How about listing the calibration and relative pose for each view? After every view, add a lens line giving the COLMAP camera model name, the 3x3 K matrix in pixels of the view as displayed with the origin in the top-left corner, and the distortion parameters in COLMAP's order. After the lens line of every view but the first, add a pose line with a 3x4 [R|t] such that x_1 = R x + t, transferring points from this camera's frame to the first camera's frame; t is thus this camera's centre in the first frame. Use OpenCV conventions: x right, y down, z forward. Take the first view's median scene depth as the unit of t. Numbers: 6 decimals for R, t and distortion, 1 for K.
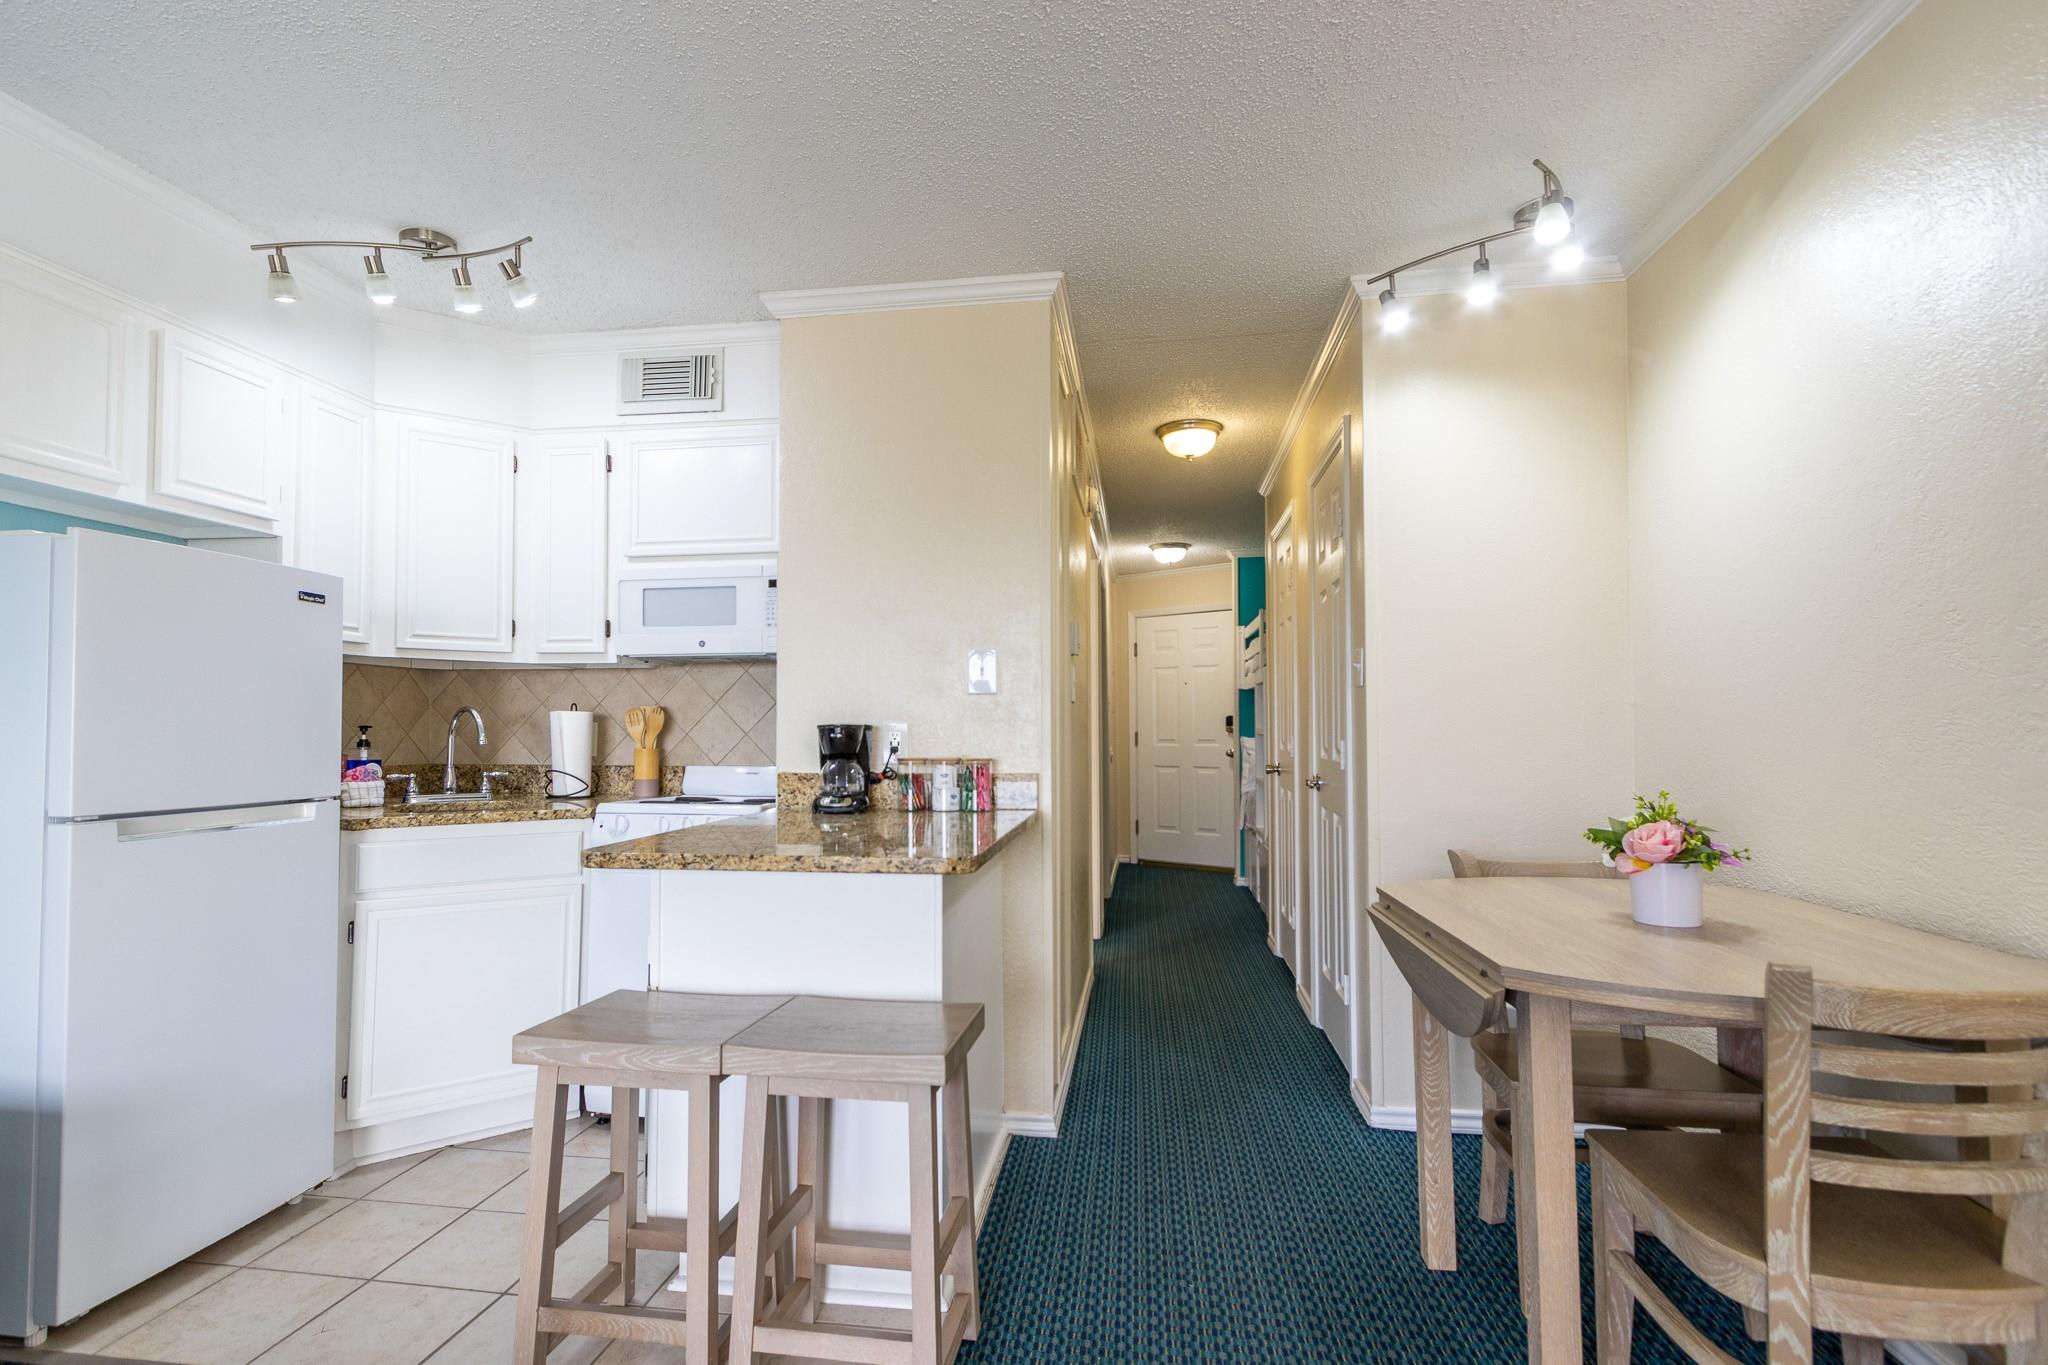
lens RADIAL K [[964.3, 0, 999.0], [0, 964.3, 706.9], [0, 0, 1]] dist [0.008609, -0.001767]
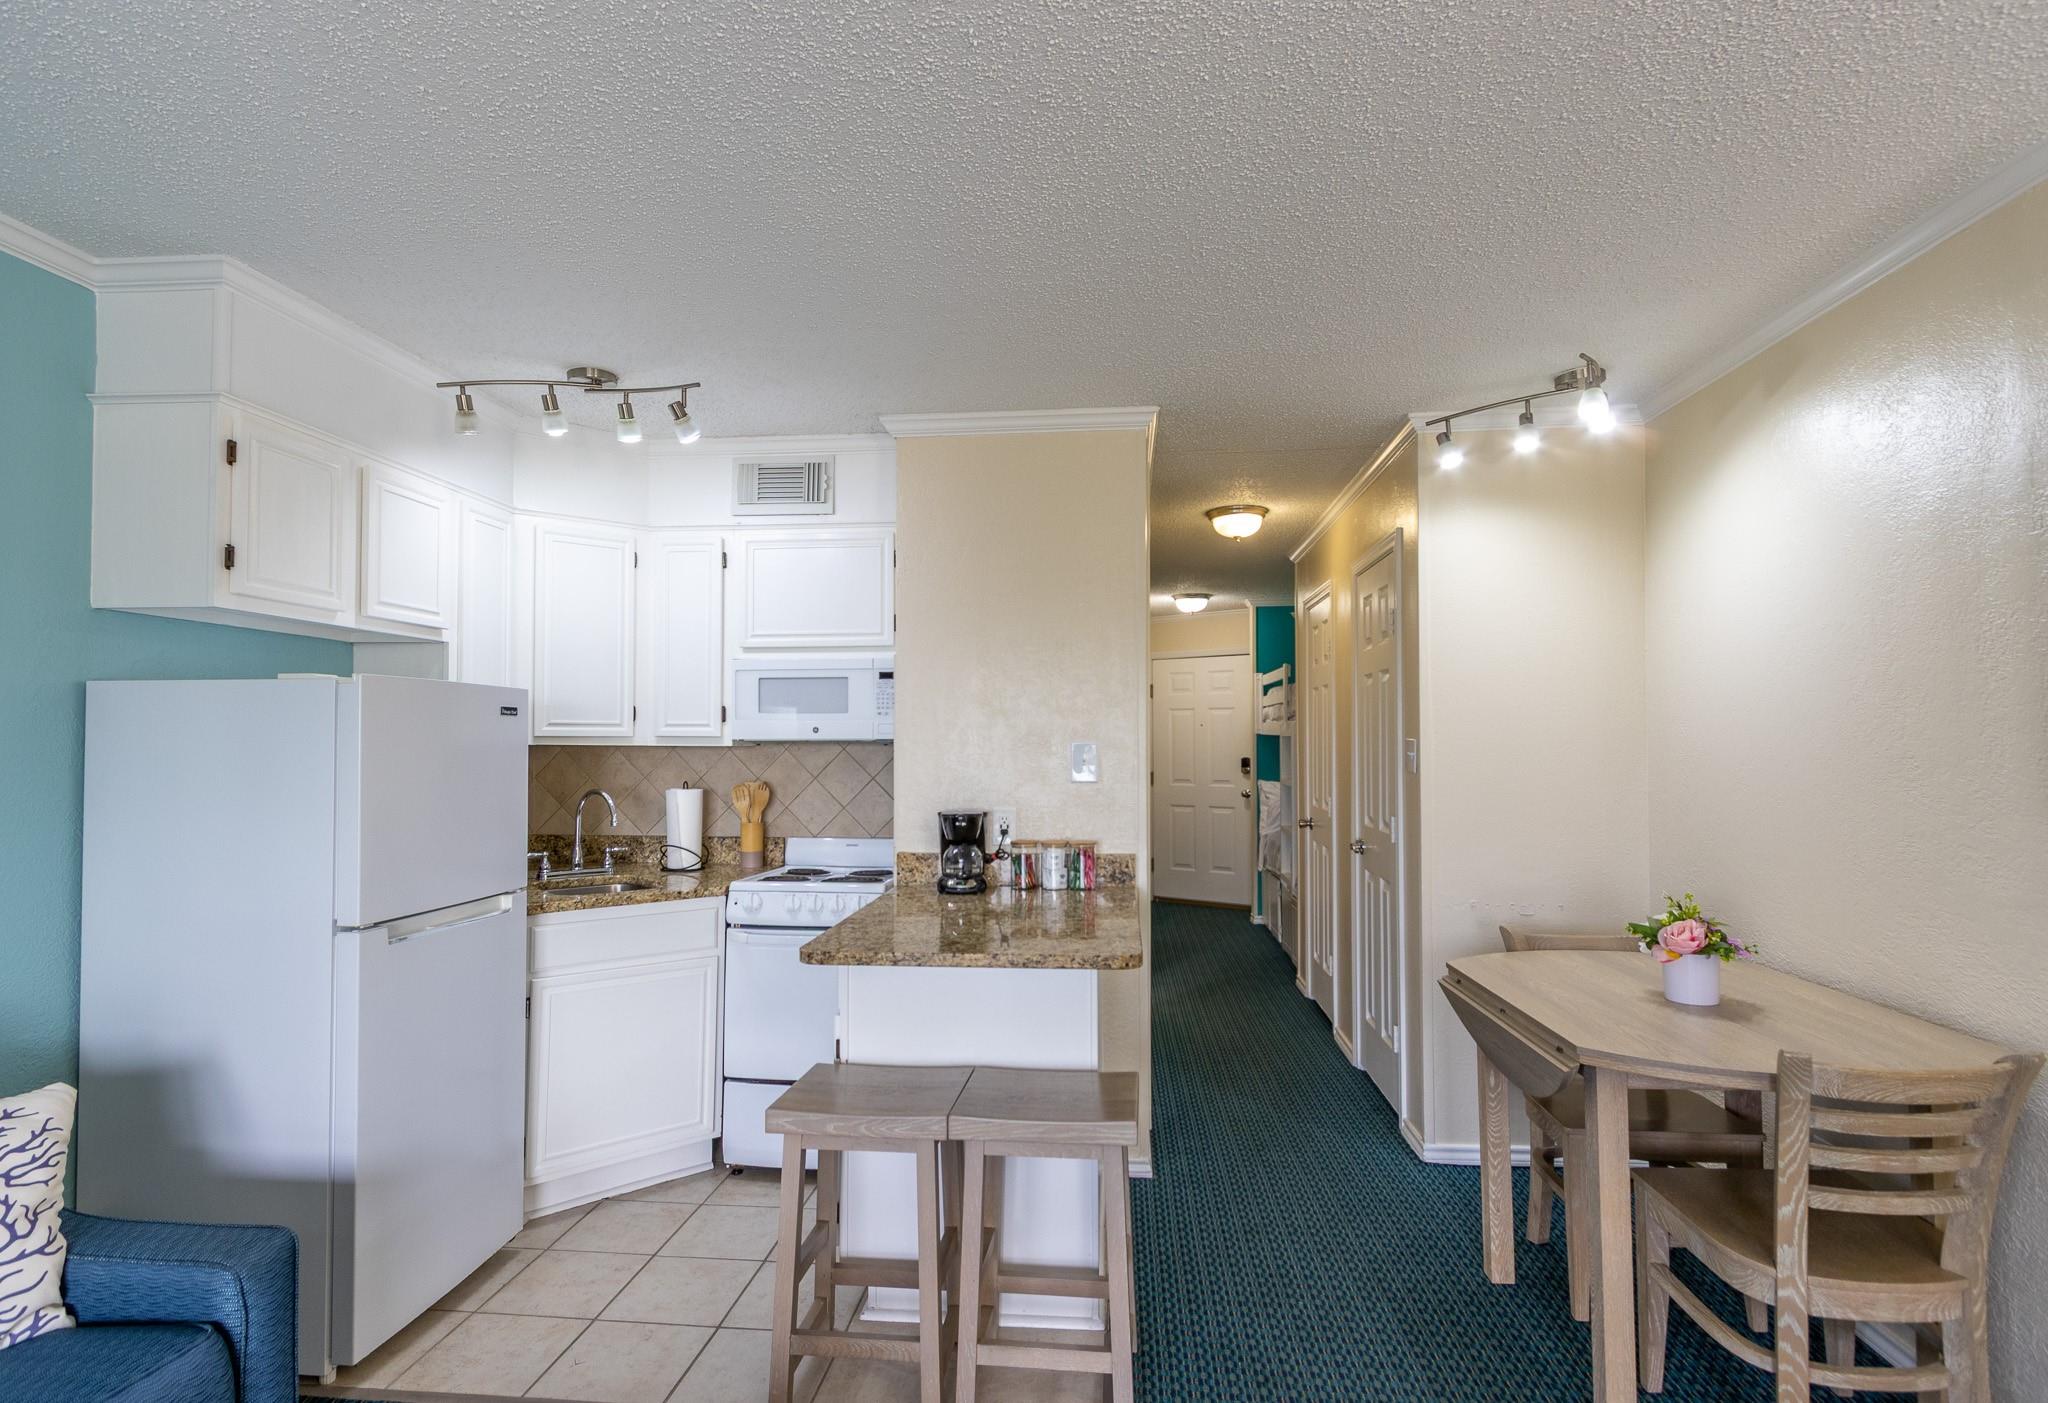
lens RADIAL K [[1003.1, 0, 1024.7], [0, 1003.1, 726.1], [0, 0, 1]] dist [0.009102, -0.002700]
pose [[0.998462, 0.001173, 0.055423, -0.155687], [-0.001572, 0.999973, 0.007149, -0.089584], [-0.055413, -0.007225, 0.998437, -0.158793]]
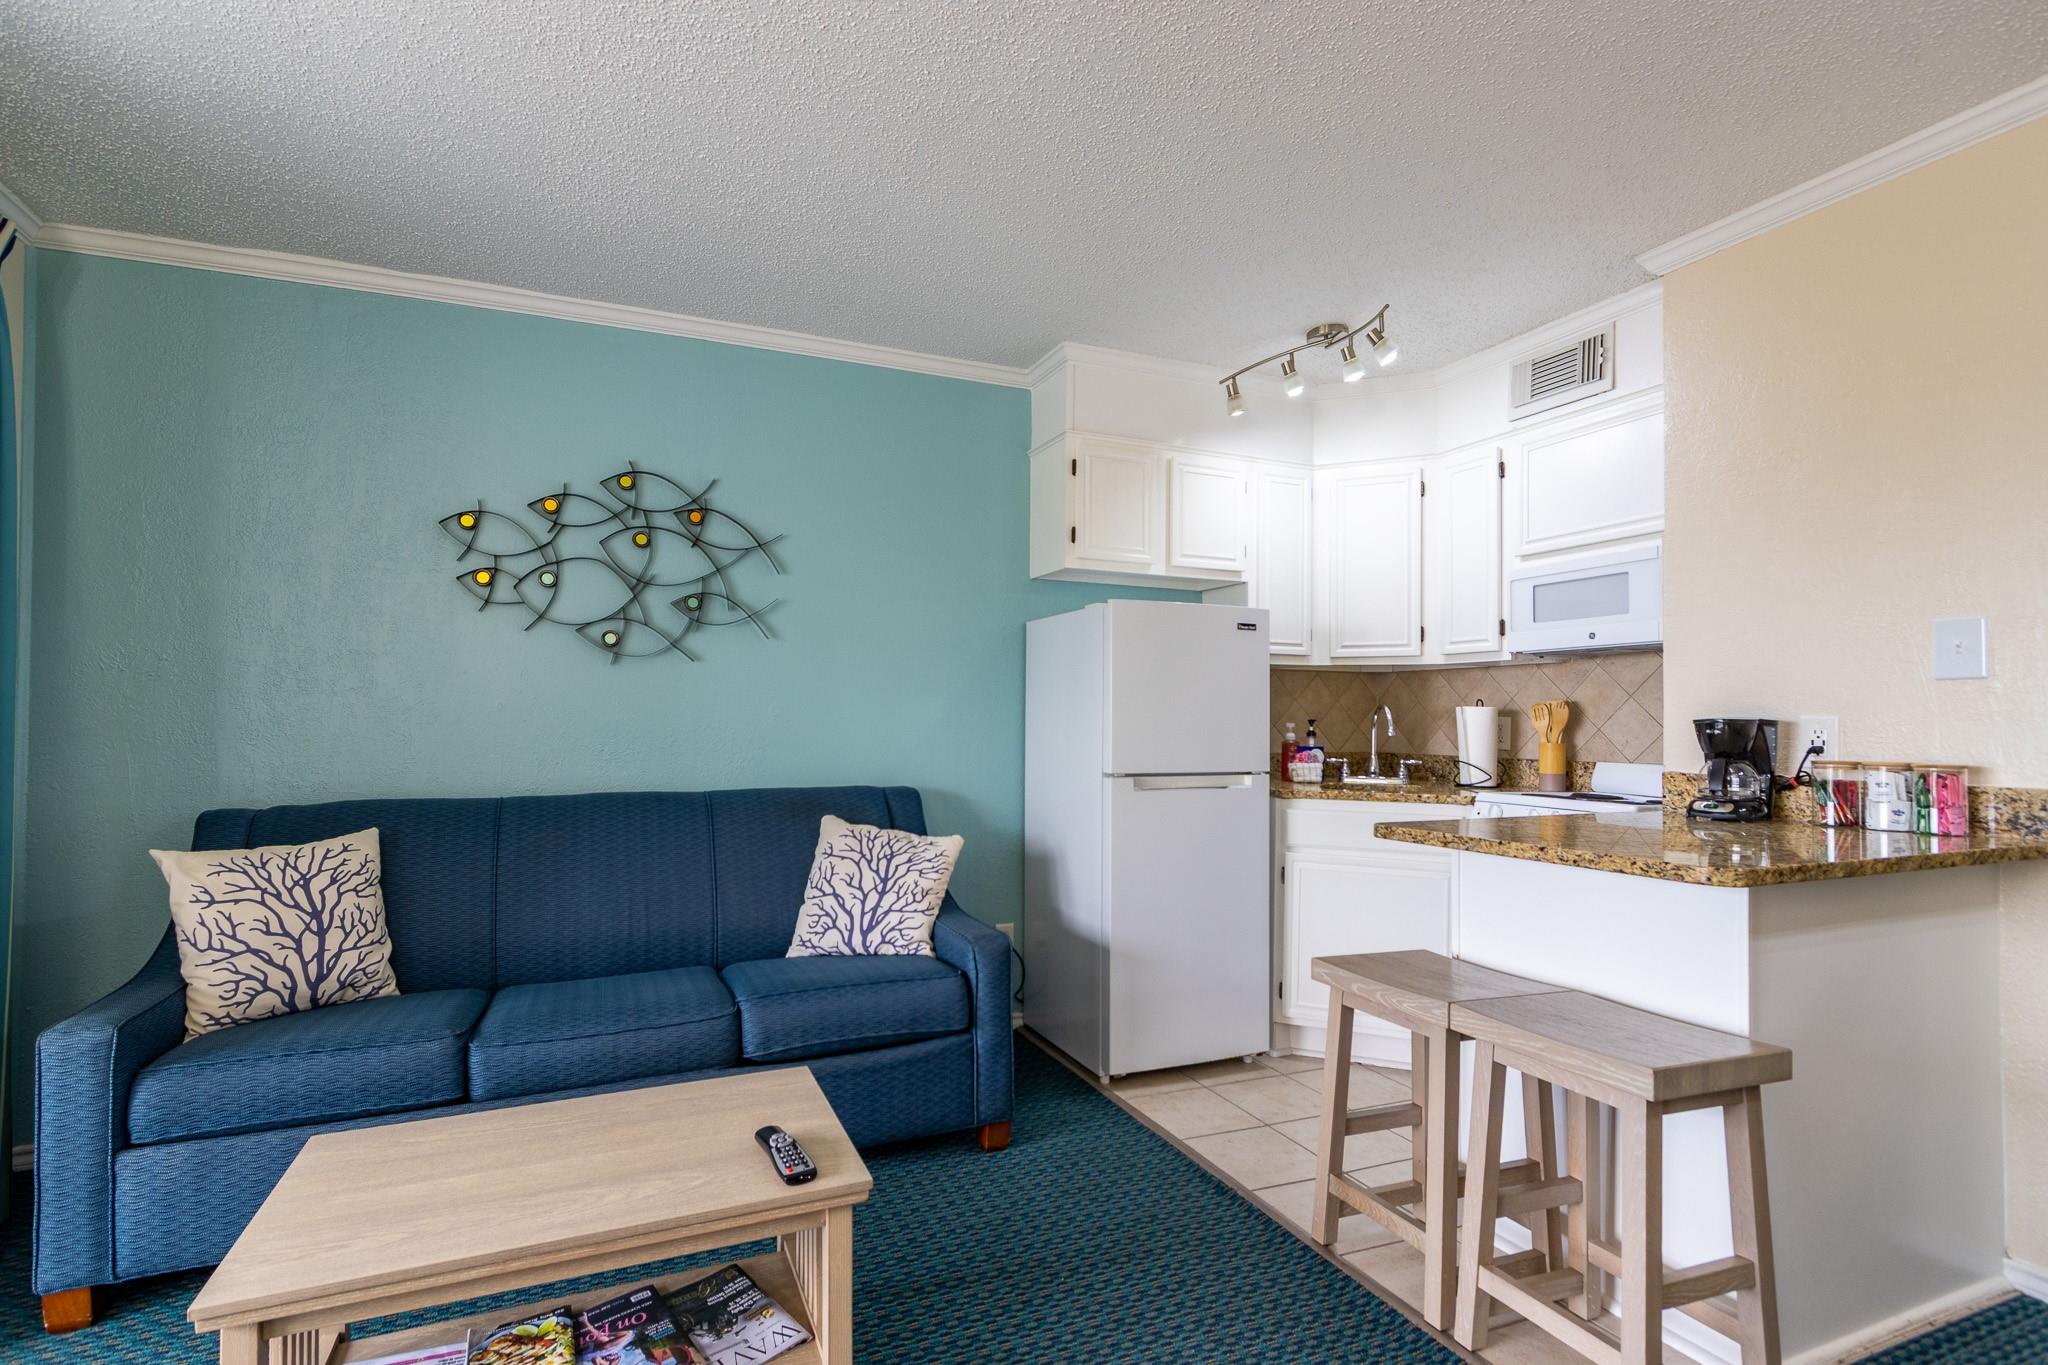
lens RADIAL K [[964.3, 0, 999.0], [0, 964.3, 706.9], [0, 0, 1]] dist [0.008609, -0.001767]
pose [[0.522337, -0.008914, -0.852692, 0.239805], [0.013456, 0.999907, -0.002210, 0.000093], [0.852633, -0.010319, 0.522408, -0.019765]]
